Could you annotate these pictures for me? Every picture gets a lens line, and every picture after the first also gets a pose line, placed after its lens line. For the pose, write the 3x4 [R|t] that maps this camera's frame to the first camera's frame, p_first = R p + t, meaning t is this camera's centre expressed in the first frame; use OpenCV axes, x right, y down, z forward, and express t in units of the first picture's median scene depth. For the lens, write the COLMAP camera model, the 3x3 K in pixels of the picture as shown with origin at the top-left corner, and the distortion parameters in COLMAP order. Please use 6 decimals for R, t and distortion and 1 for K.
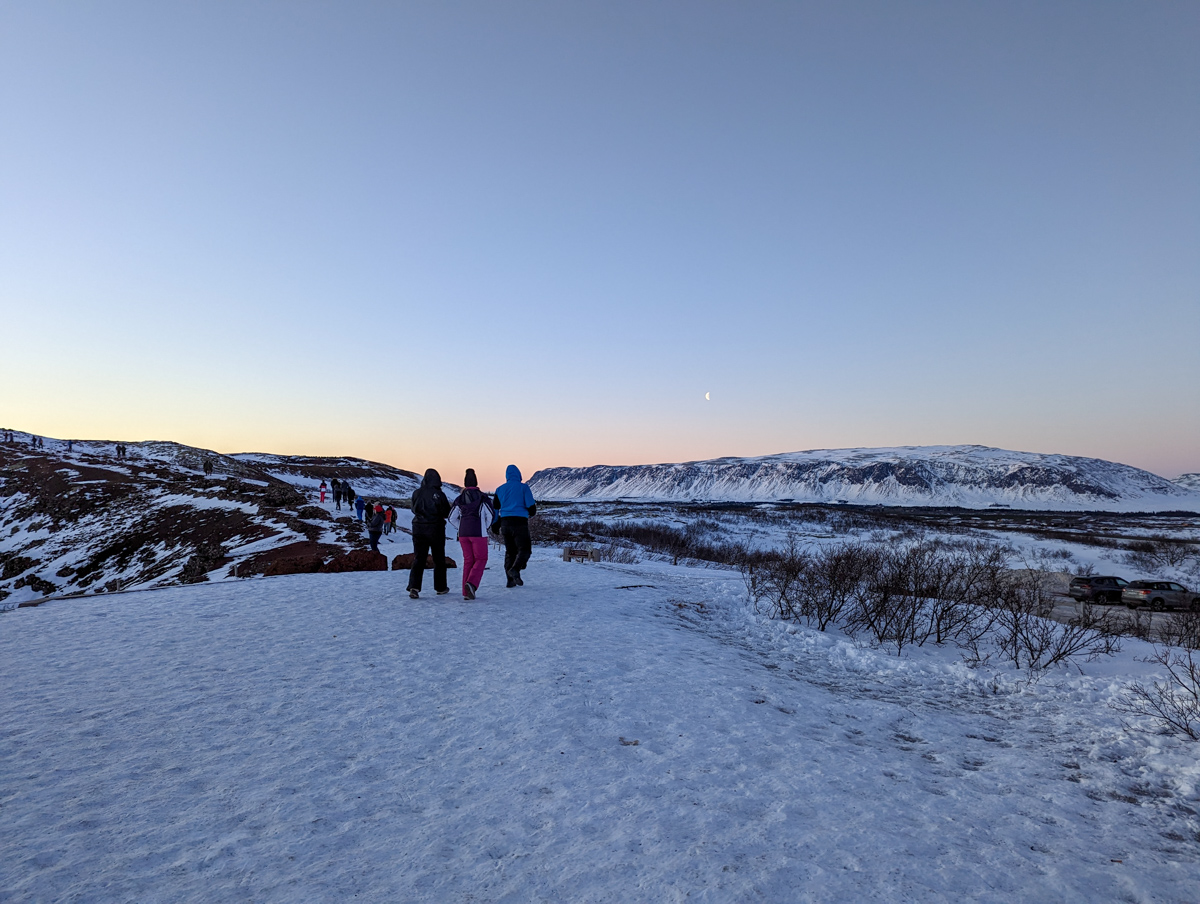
lens RADIAL K [[839.7, 0, 595.8], [0, 839.7, 452.8], [0, 0, 1]] dist [-0.000261, 0.001344]
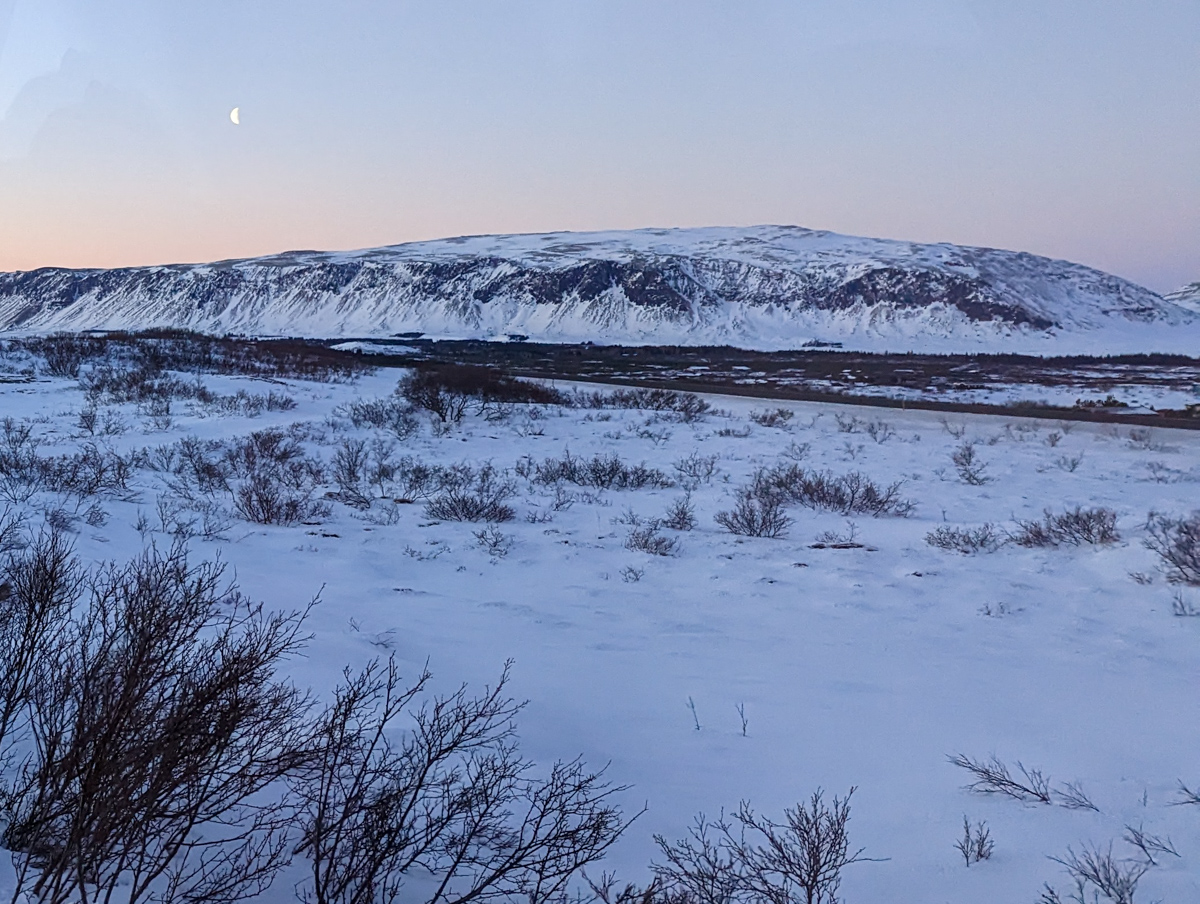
lens RADIAL K [[839.7, 0, 604.0], [0, 839.7, 453.5], [0, 0, 1]] dist [-0.000261, 0.001344]
pose [[0.999965, -0.001878, -0.008175, 0.348620], [0.003318, 0.983661, 0.180001, 0.035219], [0.007703, -0.180022, 0.983632, 0.476006]]
